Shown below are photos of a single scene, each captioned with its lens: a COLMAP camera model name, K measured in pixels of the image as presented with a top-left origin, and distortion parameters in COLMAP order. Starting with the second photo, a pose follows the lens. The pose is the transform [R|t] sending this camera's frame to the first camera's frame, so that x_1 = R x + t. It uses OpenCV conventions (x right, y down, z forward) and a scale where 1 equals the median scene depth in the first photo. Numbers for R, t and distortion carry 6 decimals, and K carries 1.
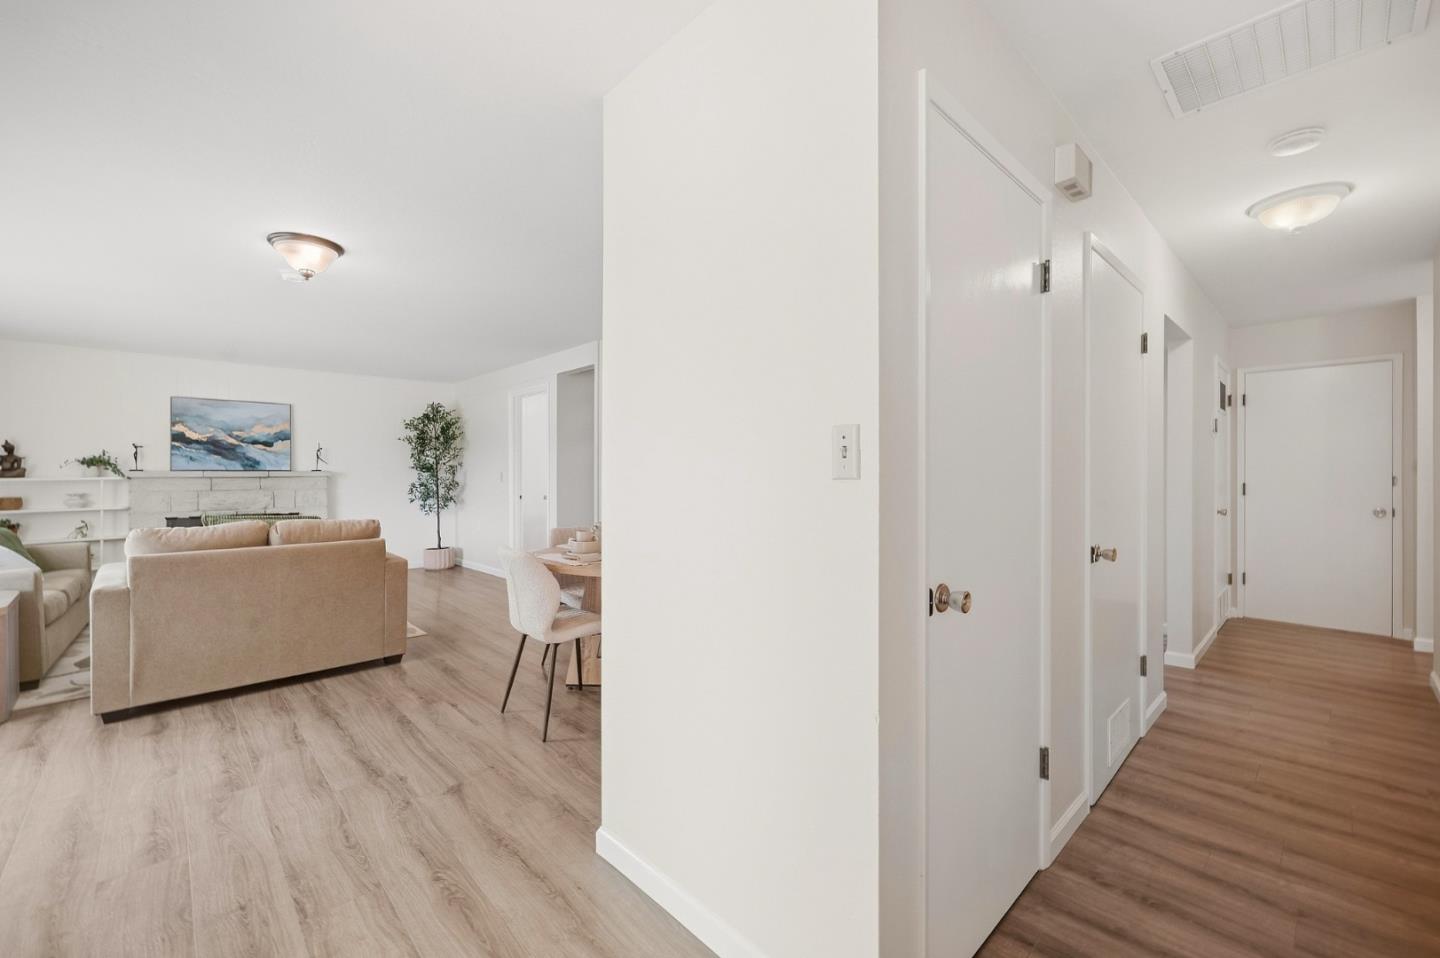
lens RADIAL K [[592.5, 0, 716.4], [0, 592.5, 474.9], [0, 0, 1]] dist [0.008255, -0.000369]
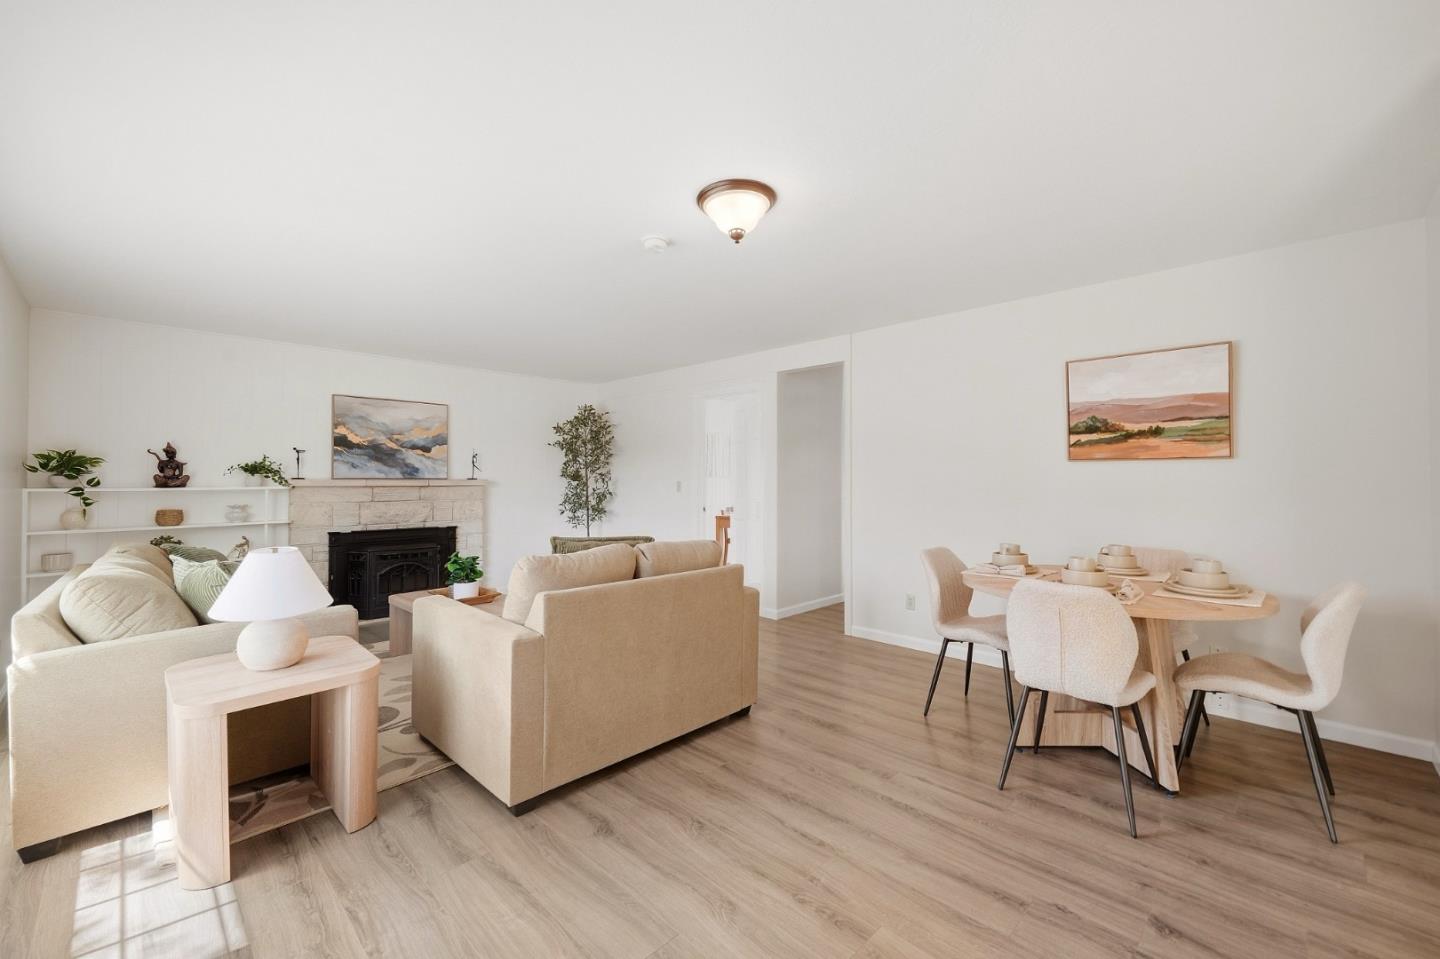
lens RADIAL K [[583.1, 0, 719.6], [0, 583.1, 475.1], [0, 0, 1]] dist [0.002389, -0.000089]
pose [[0.998928, 0.003582, 0.046148, -0.382702], [-0.003025, 0.999922, -0.012134, -0.004011], [-0.046188, 0.011982, 0.998861, 0.116702]]
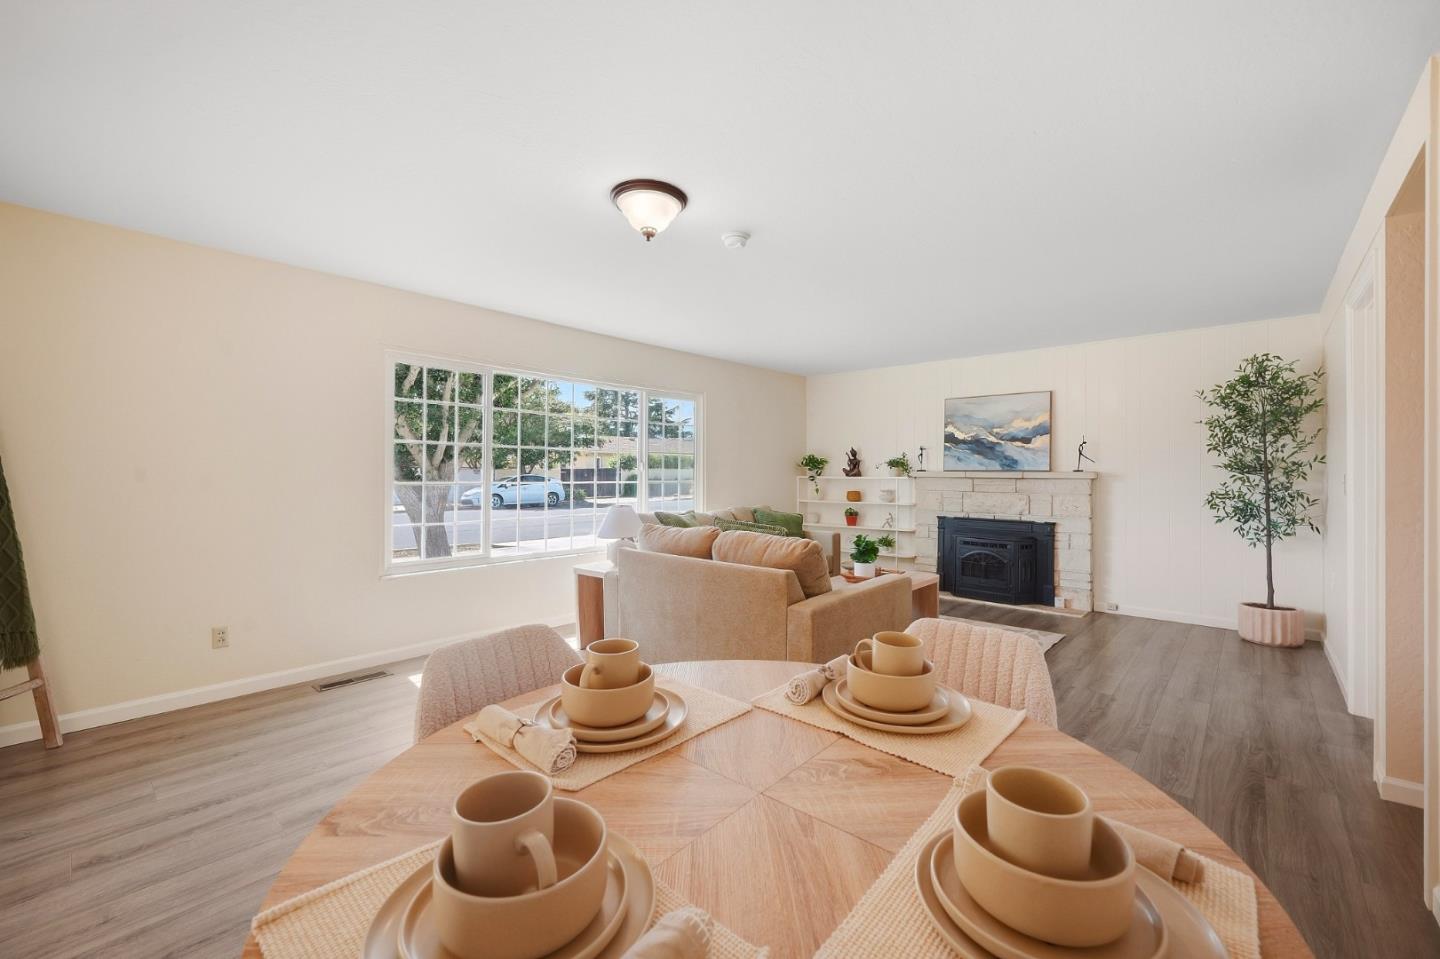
lens RADIAL K [[599.2, 0, 716.2], [0, 599.2, 466.9], [0, 0, 1]] dist [0.001331, 0.000027]
pose [[0.087586, -0.001477, -0.996156, 0.080318], [-0.004310, 0.999989, -0.001862, -0.010428], [0.996148, 0.004457, 0.087579, 0.512373]]
